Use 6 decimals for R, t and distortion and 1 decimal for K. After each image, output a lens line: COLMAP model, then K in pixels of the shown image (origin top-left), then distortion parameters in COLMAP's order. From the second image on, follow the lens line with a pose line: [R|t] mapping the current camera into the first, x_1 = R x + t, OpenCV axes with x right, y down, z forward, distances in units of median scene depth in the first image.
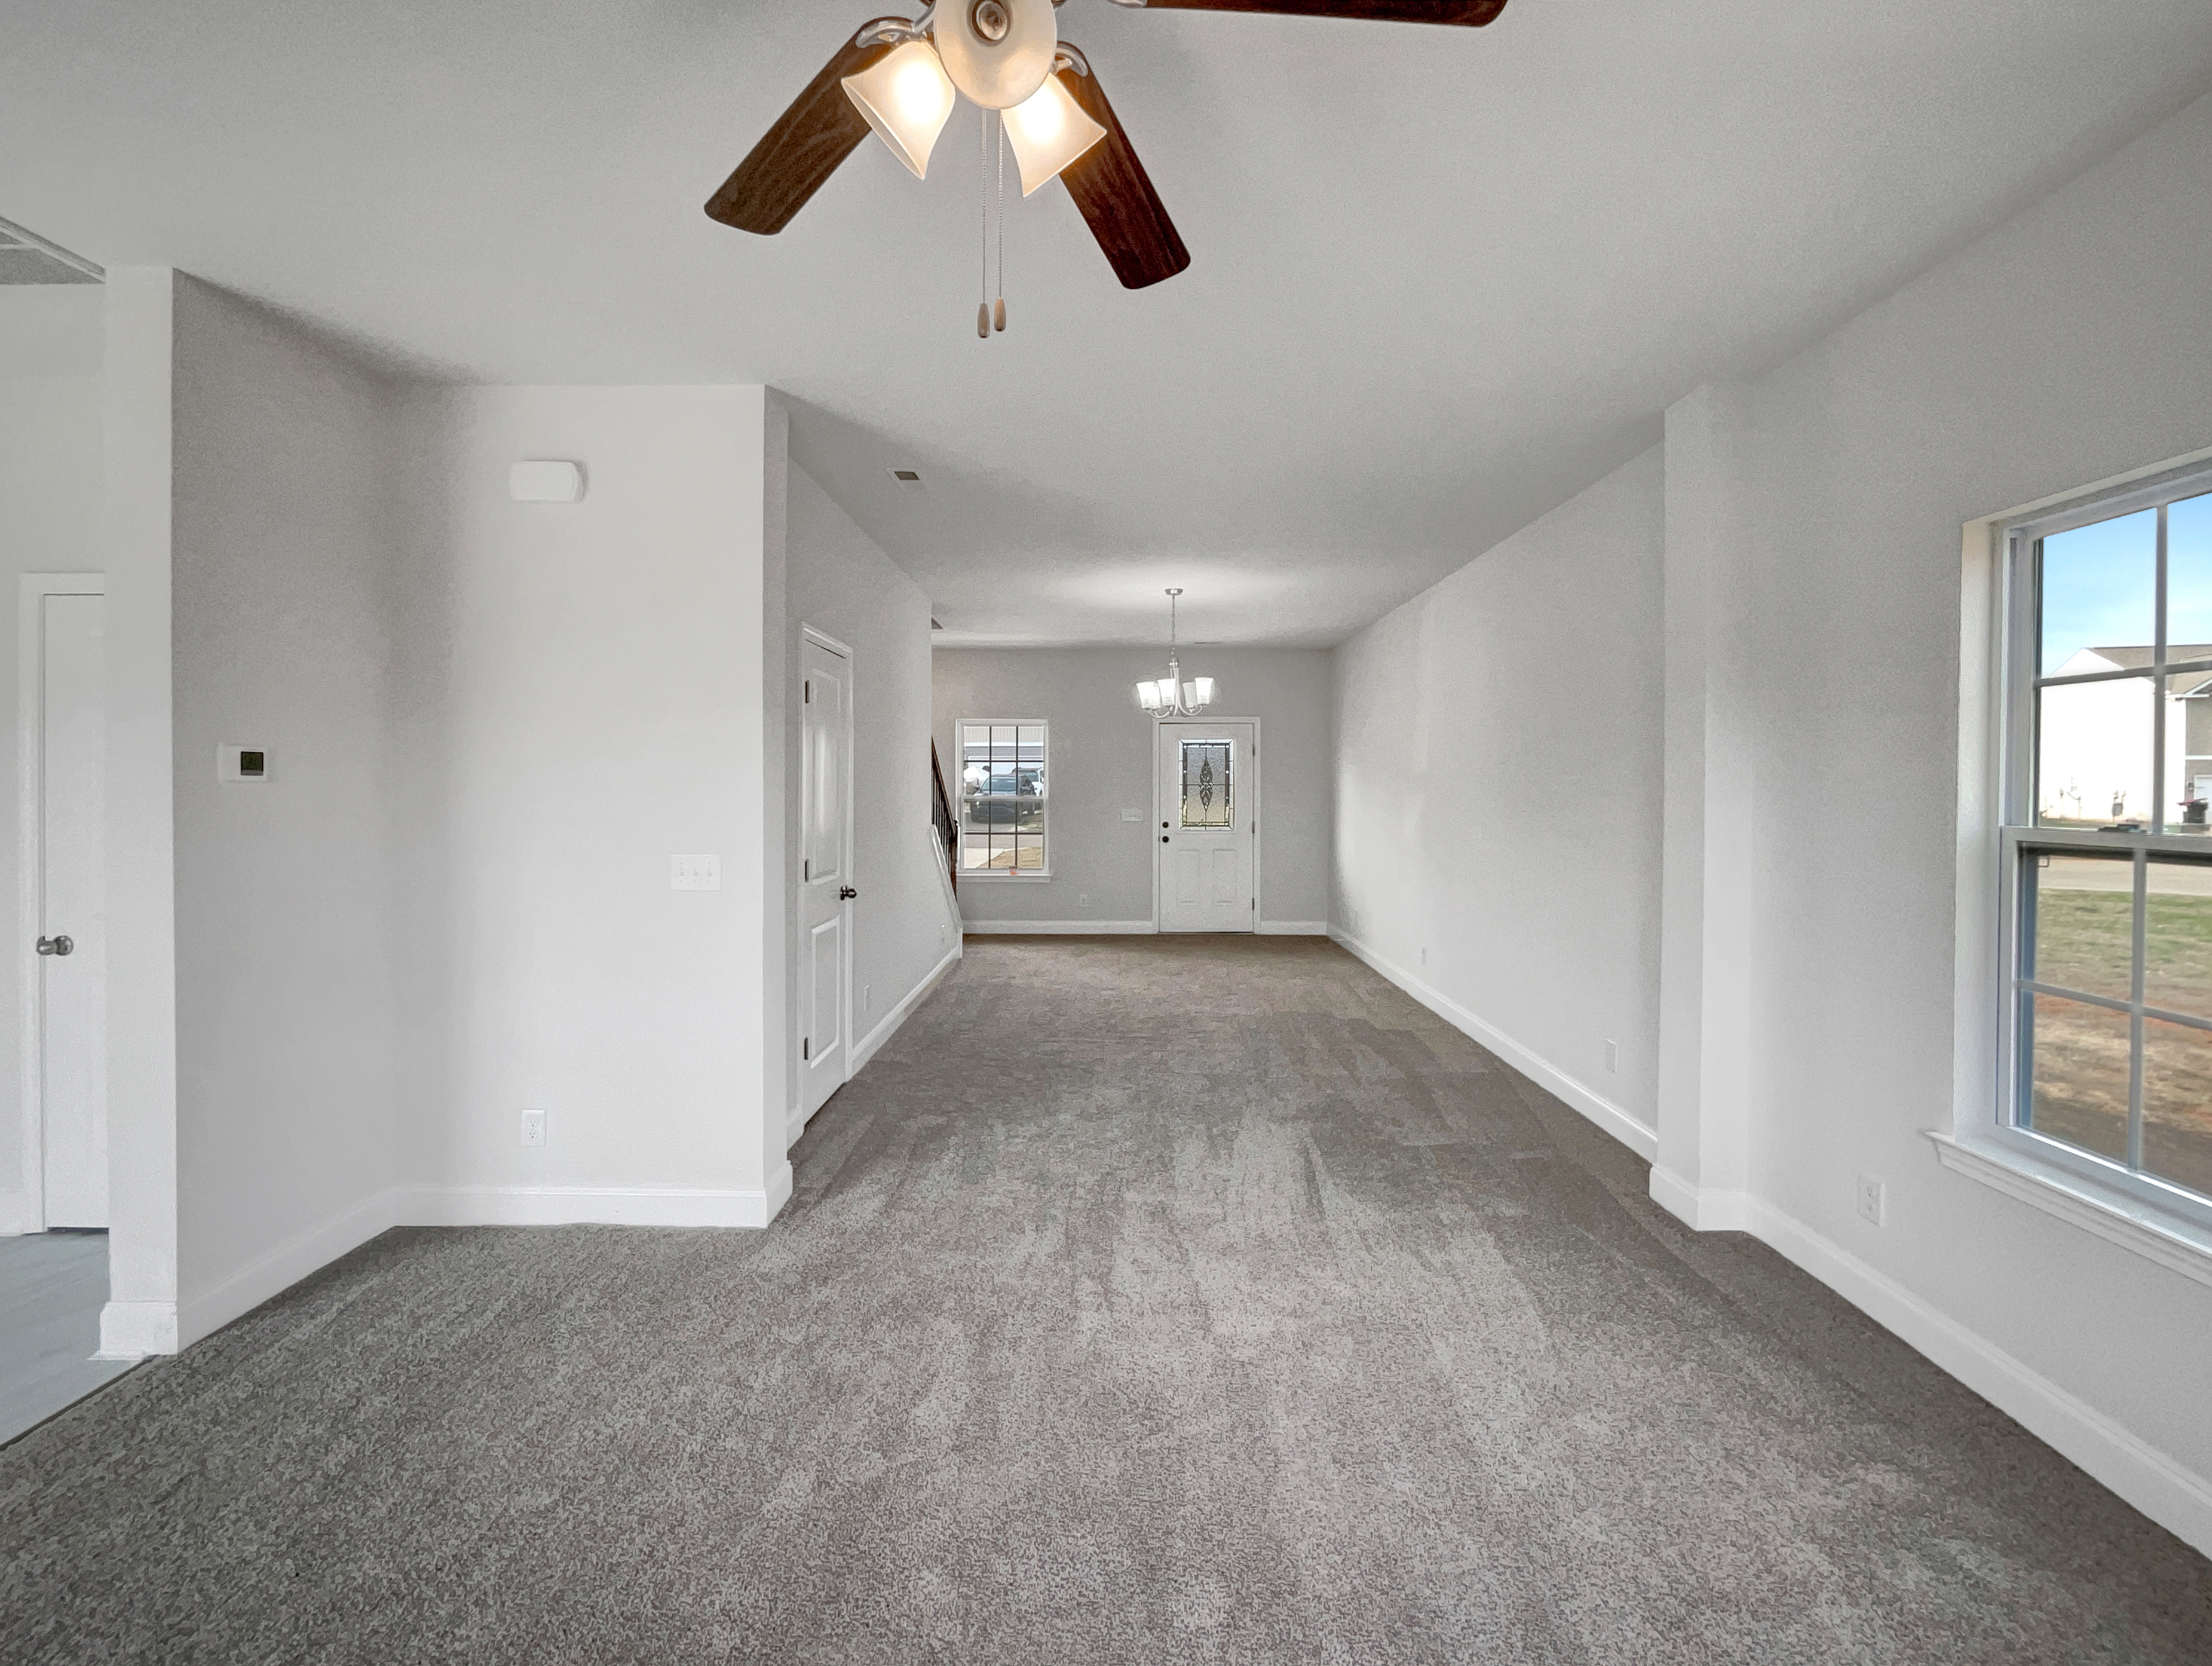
lens RADIAL K [[936.9, 0, 1109.6], [0, 936.9, 782.7], [0, 0, 1]] dist [-0.000998, -0.000053]
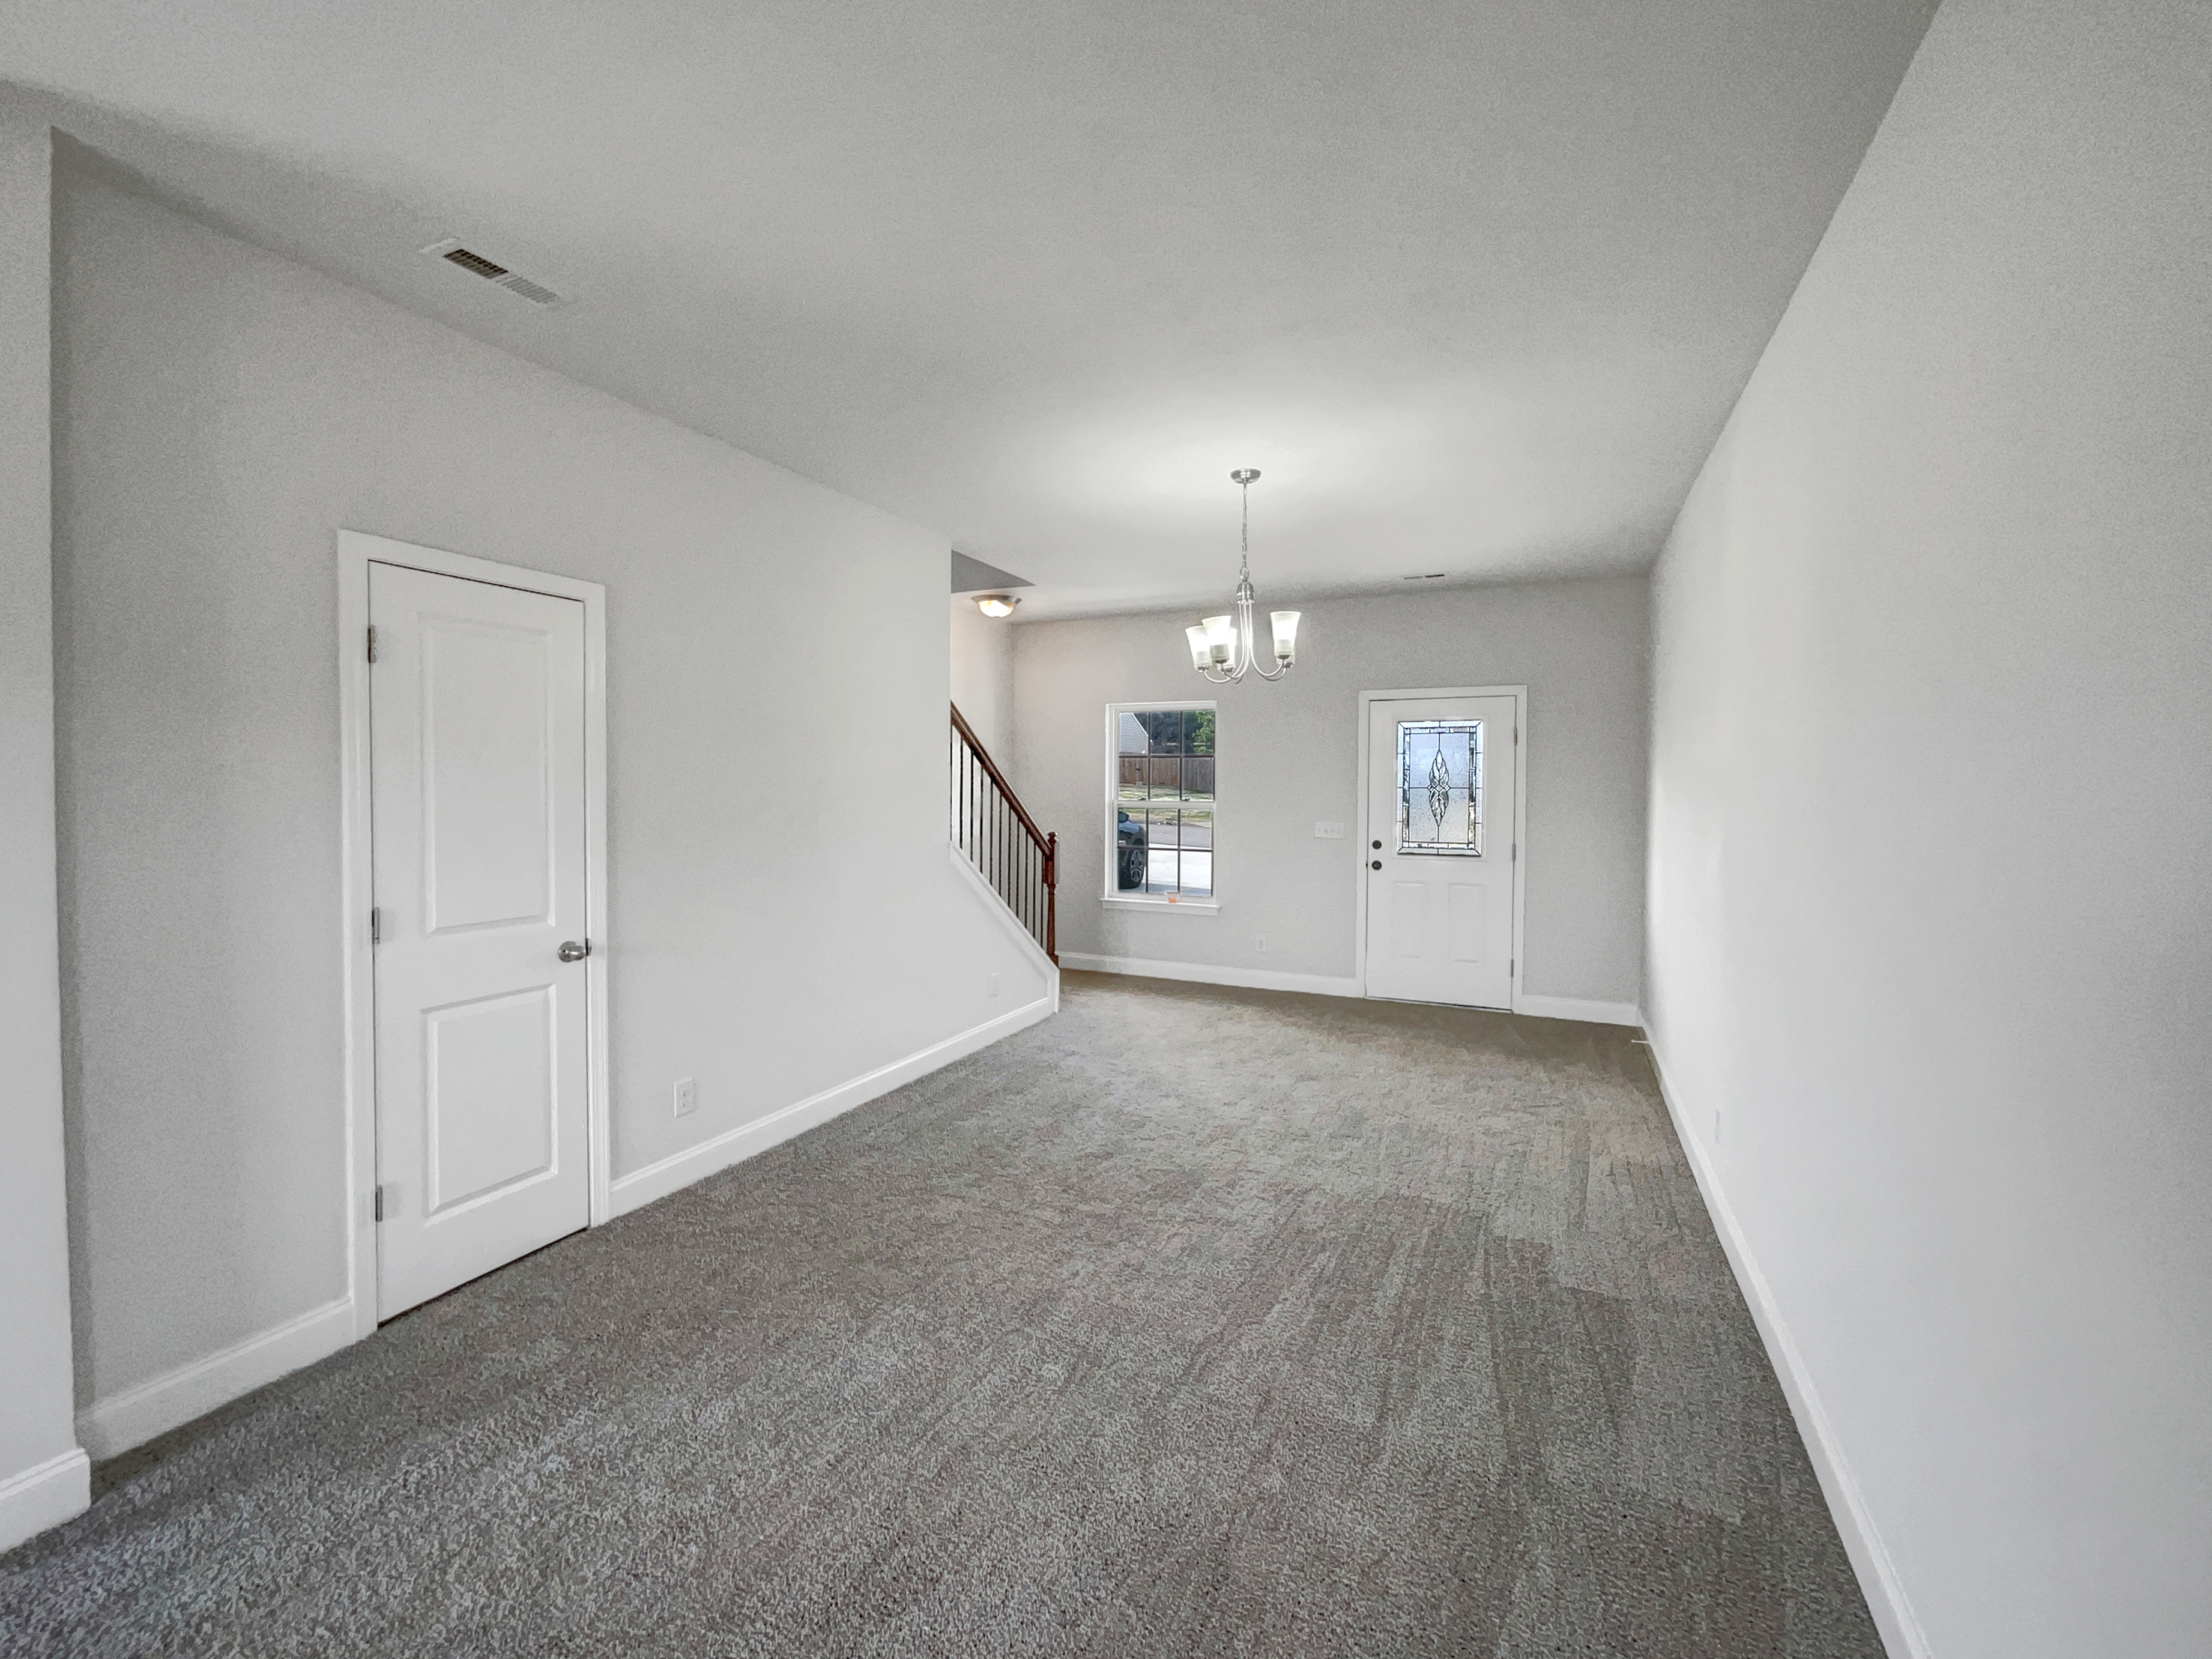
lens RADIAL K [[936.9, 0, 1109.6], [0, 936.9, 779.2], [0, 0, 1]] dist [-0.000998, -0.000053]
pose [[0.905031, 0.003583, -0.425330, 0.181093], [-0.004477, 0.999989, -0.001103, -0.002415], [0.425321, 0.002902, 0.905038, 0.287256]]
